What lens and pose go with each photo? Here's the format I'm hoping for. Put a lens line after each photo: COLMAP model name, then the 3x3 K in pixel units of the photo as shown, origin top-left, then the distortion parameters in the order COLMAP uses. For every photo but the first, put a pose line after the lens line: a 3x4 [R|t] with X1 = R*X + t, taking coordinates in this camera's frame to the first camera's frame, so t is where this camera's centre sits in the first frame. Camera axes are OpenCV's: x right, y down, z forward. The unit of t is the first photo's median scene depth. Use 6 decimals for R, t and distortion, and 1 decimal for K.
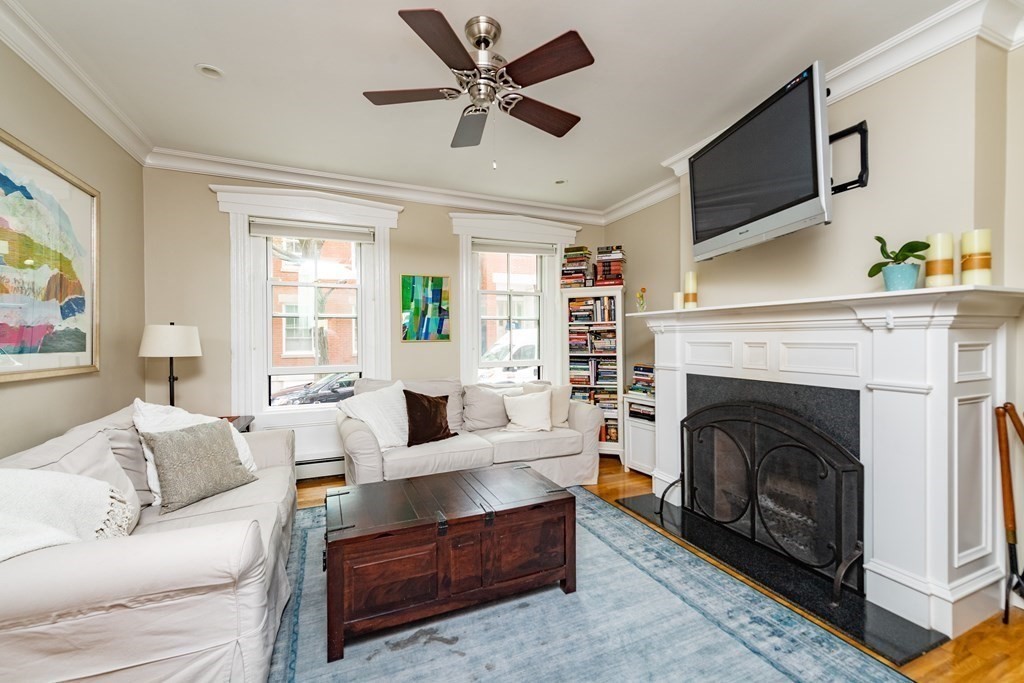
lens RADIAL K [[422.3, 0, 506.8], [0, 422.3, 339.9], [0, 0, 1]] dist [-0.000051, -0.000018]
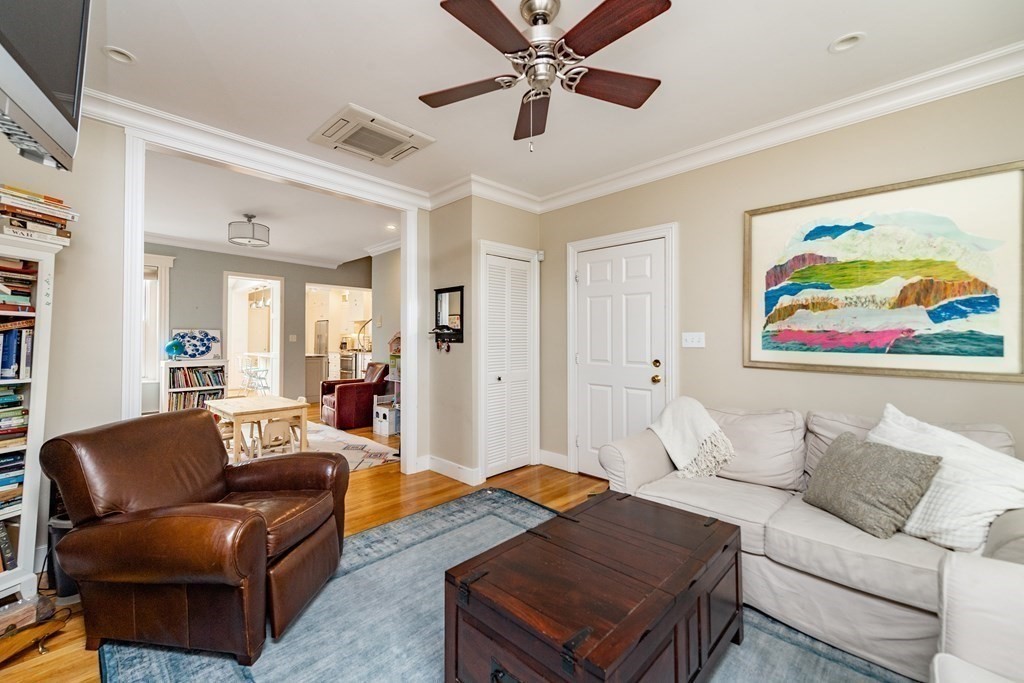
lens RADIAL K [[422.3, 0, 508.9], [0, 422.3, 333.6], [0, 0, 1]] dist [-0.000051, -0.000018]
pose [[-0.914809, 0.006512, -0.403834, 0.322929], [0.004778, 0.999975, 0.005301, -0.034345], [0.403858, 0.002920, -0.914817, 1.582027]]
